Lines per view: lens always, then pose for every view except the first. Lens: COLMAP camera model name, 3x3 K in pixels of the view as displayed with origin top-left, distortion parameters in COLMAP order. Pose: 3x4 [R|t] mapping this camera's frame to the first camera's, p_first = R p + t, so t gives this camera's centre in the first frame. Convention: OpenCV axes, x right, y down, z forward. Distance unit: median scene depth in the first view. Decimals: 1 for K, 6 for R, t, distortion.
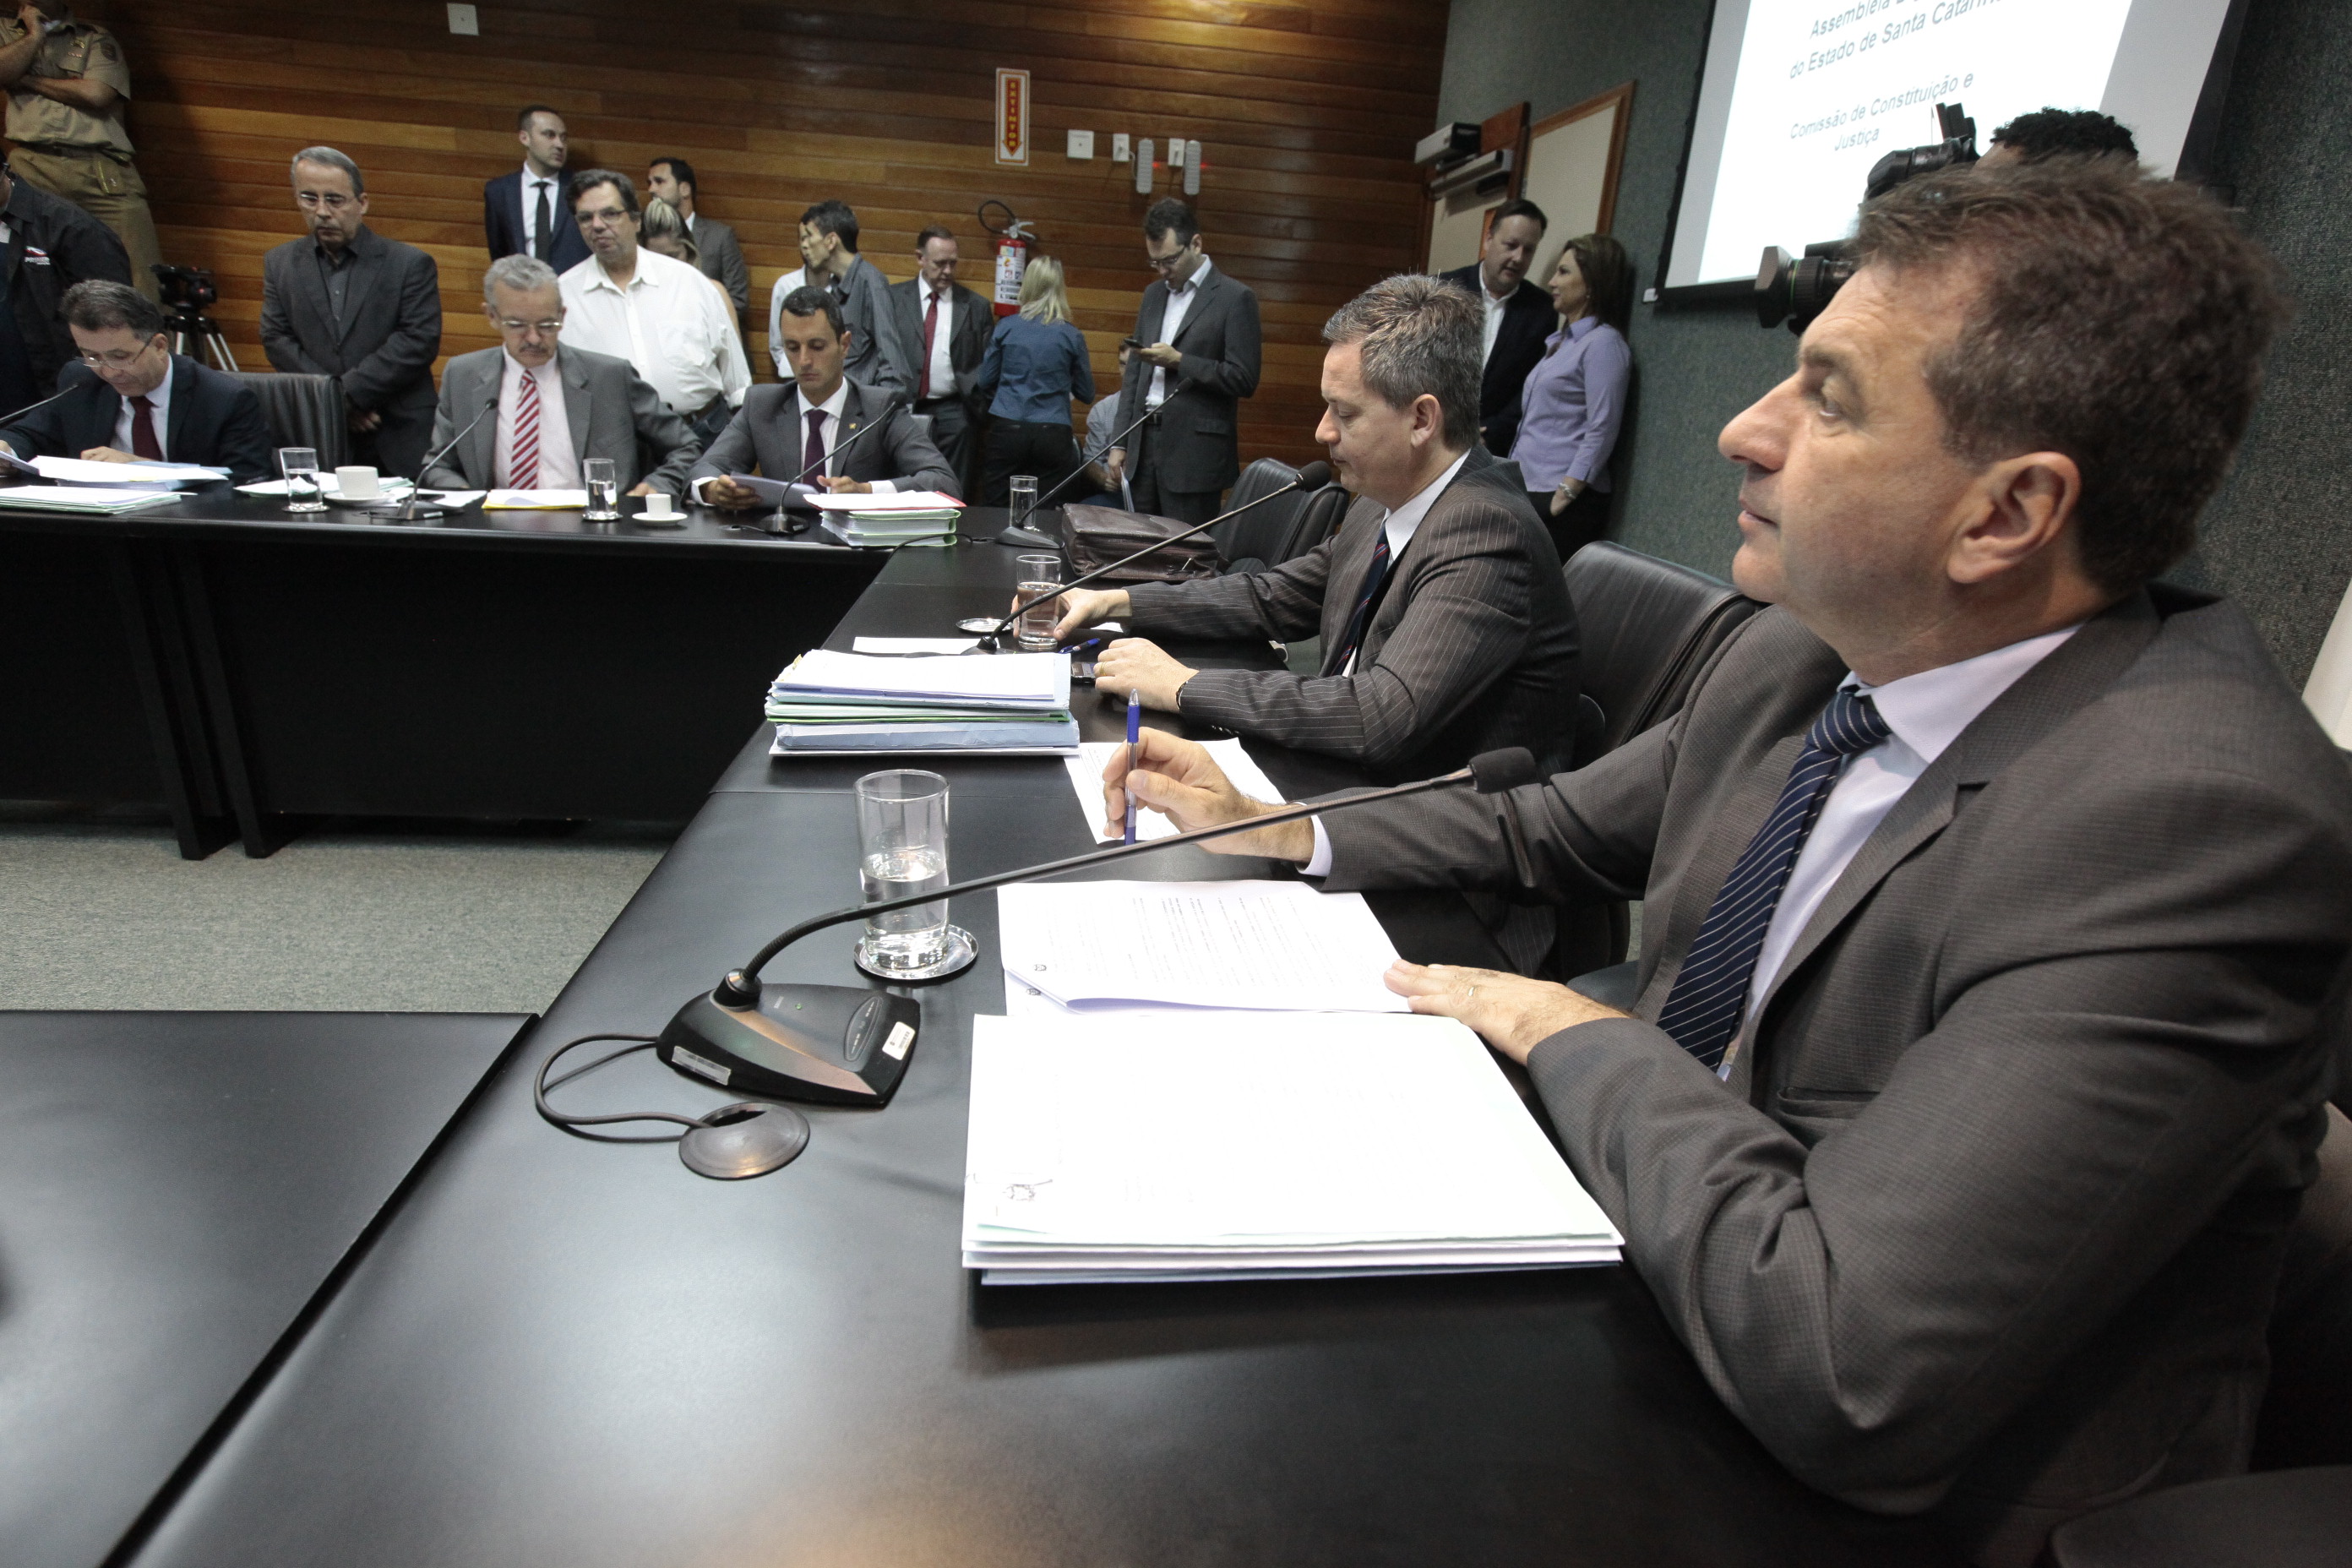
lens RADIAL K [[1184.2, 0, 1176.0], [0, 1184.2, 784.0], [0, 0, 1]] dist [-0.069644, 0.039247]
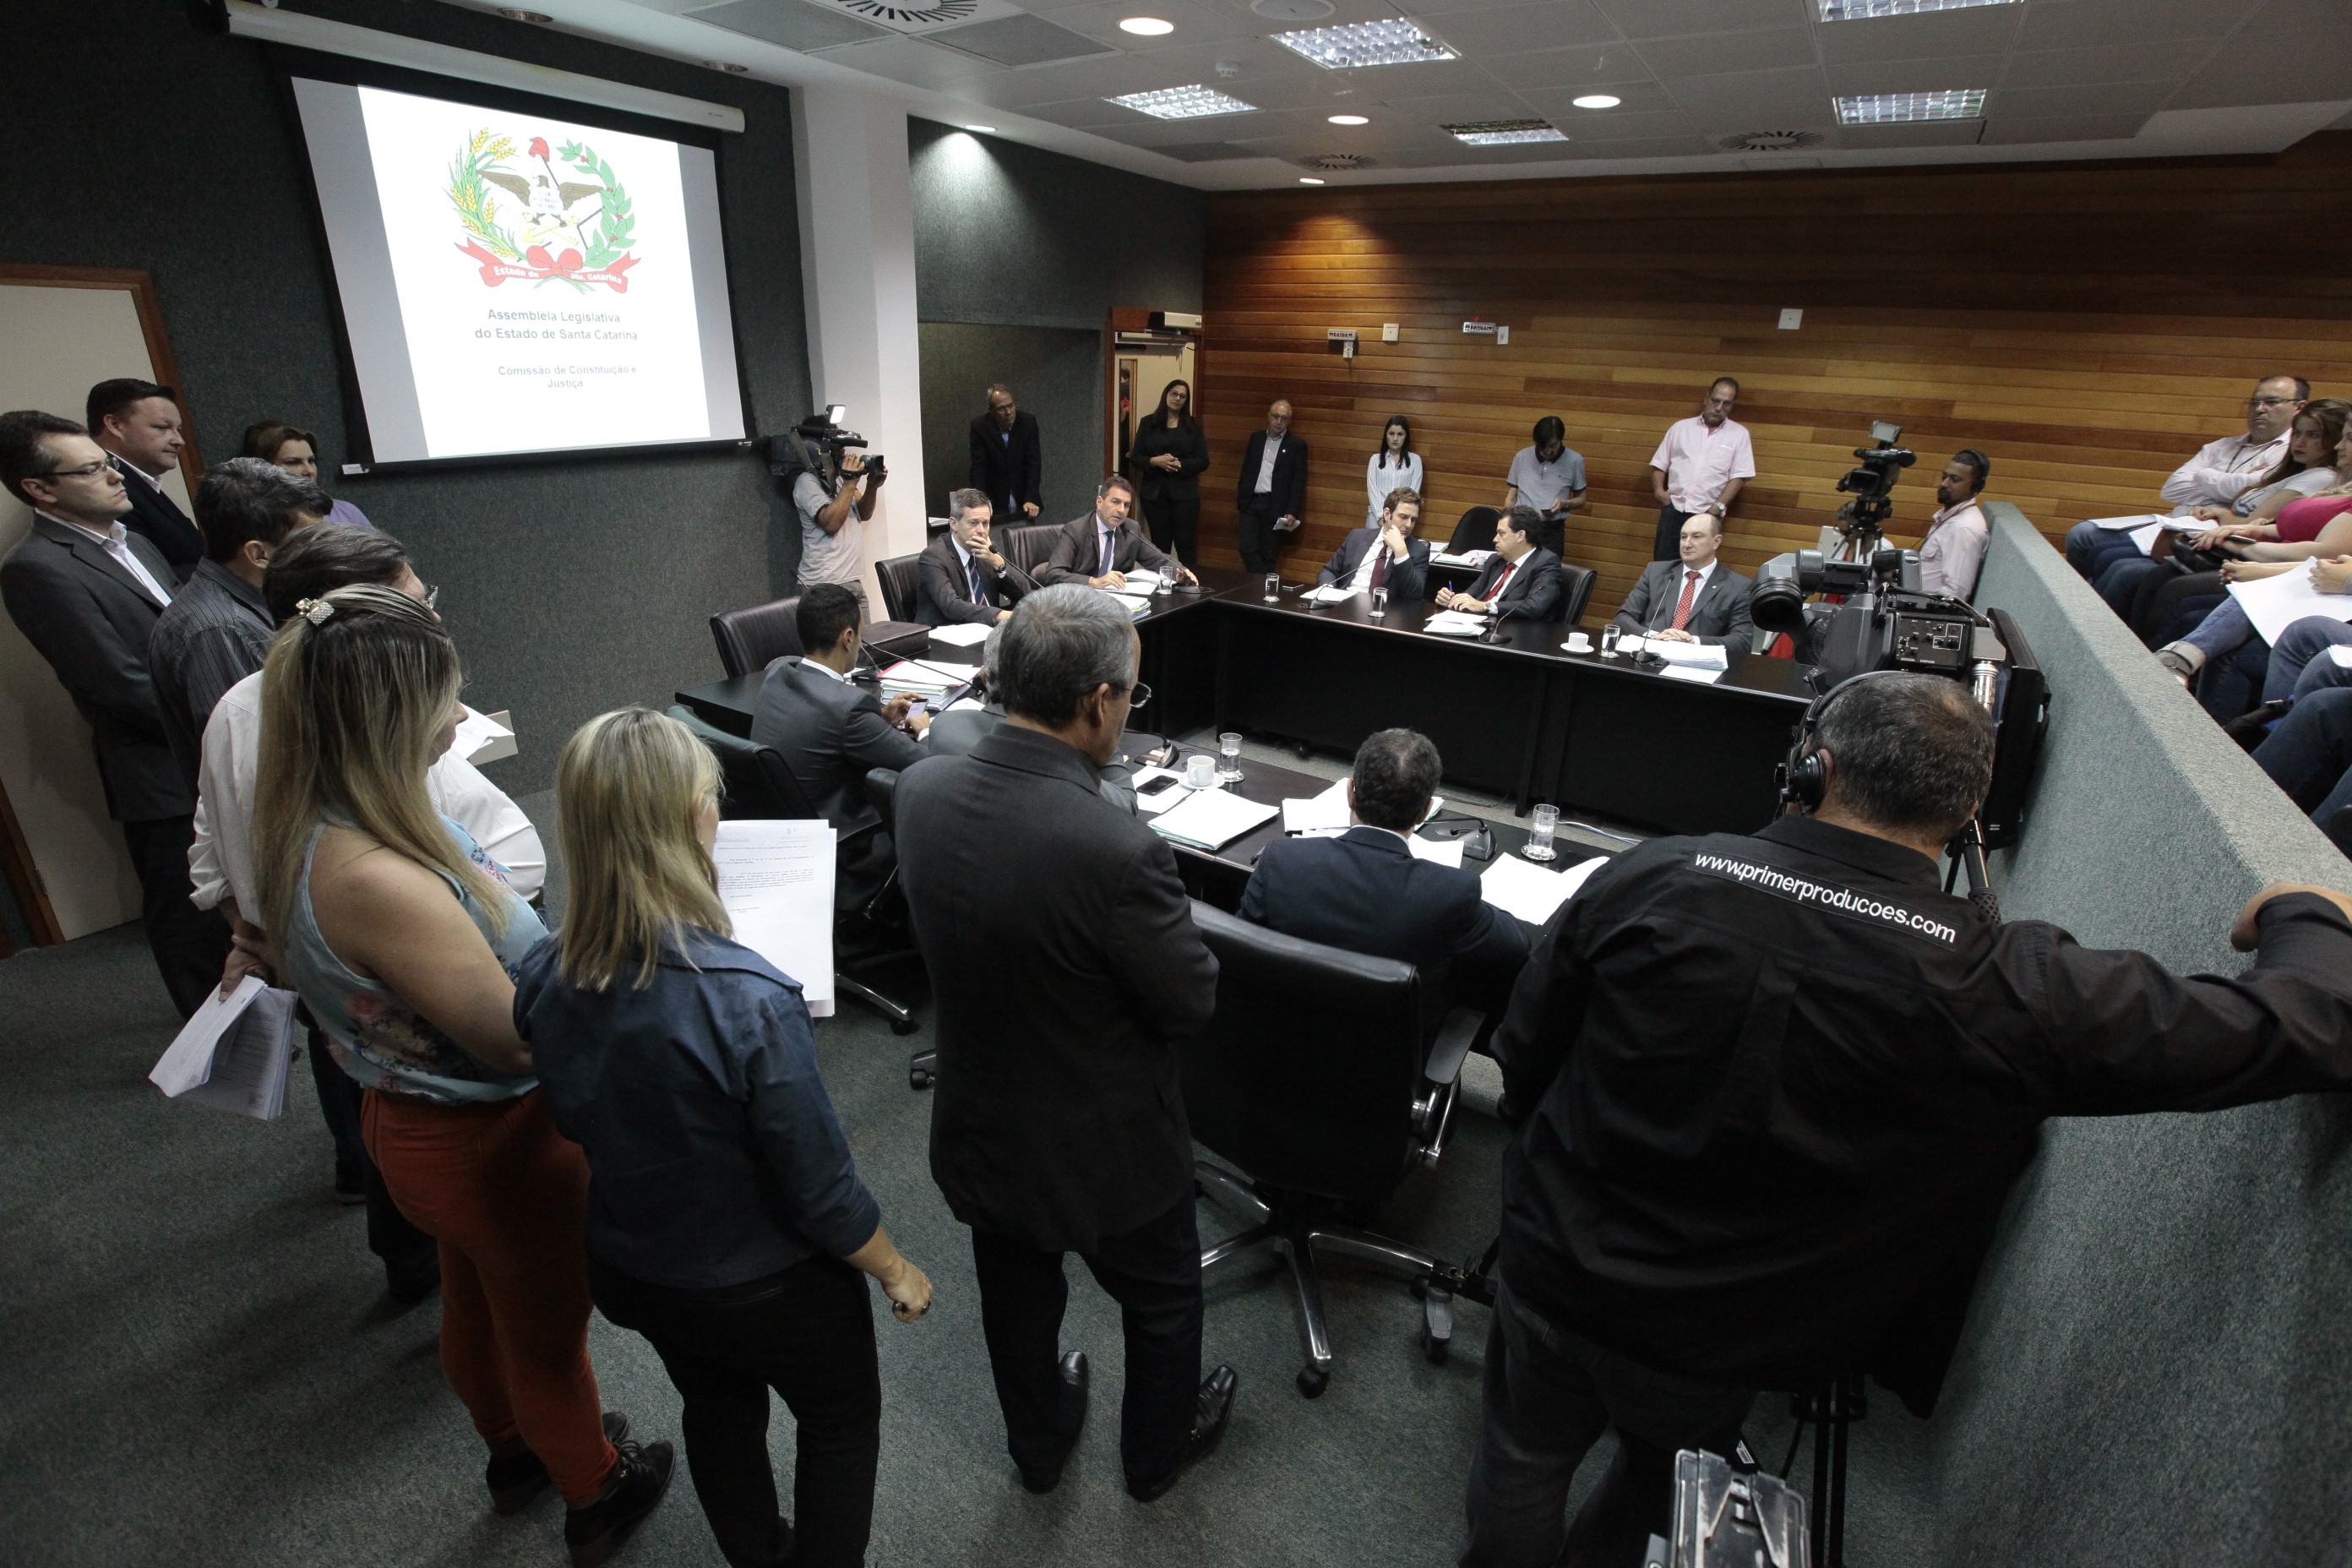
lens RADIAL K [[1104.2, 0, 1182.7], [0, 1104.2, 771.8], [0, 0, 1]] dist [-0.022492, -0.000136]
pose [[-0.792839, -0.308476, 0.525595, -0.681522], [0.123567, 0.763151, 0.634296, -0.532574], [-0.596773, 0.567840, -0.566939, 0.867706]]
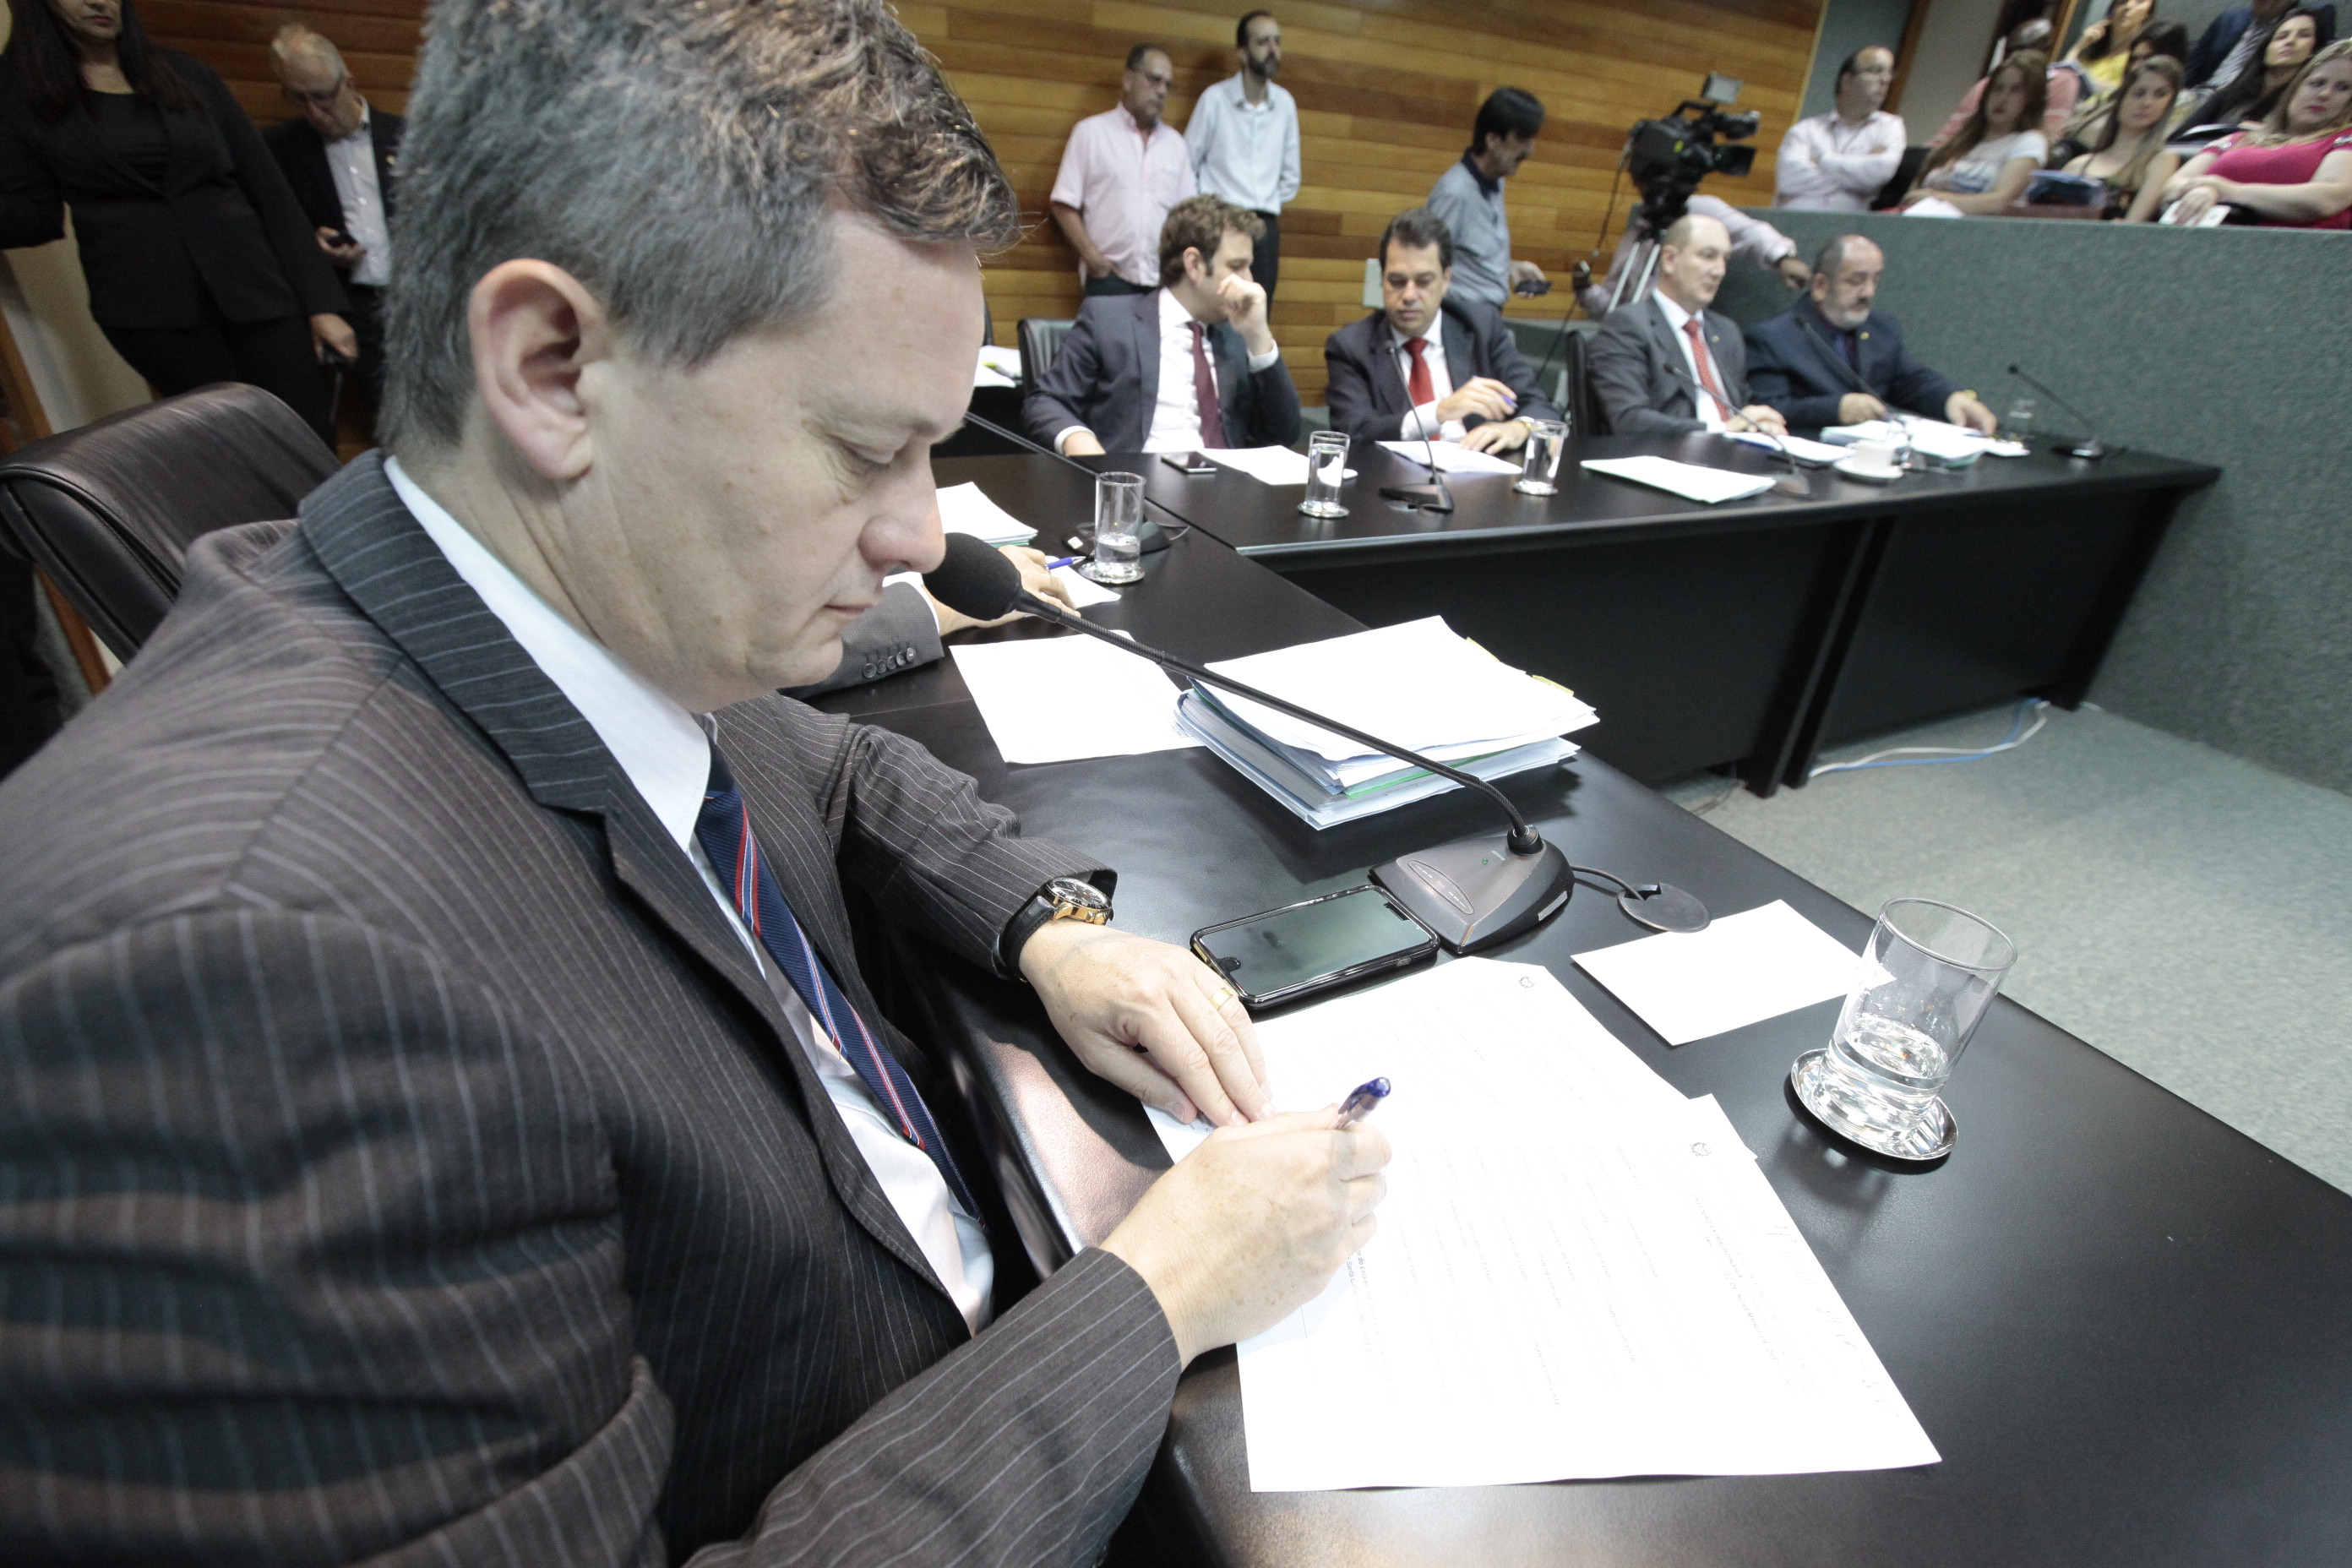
lens RADIAL K [[1077.6, 0, 1158.0], [0, 1077.6, 777.5], [0, 0, 1]] dist [-0.055960, 0.017292]
pose [[-0.931225, 0.063403, -0.358887, 0.059249], [-0.224472, 0.676003, 0.701878, -0.141233], [0.287110, 0.734166, -0.615279, 0.377034]]
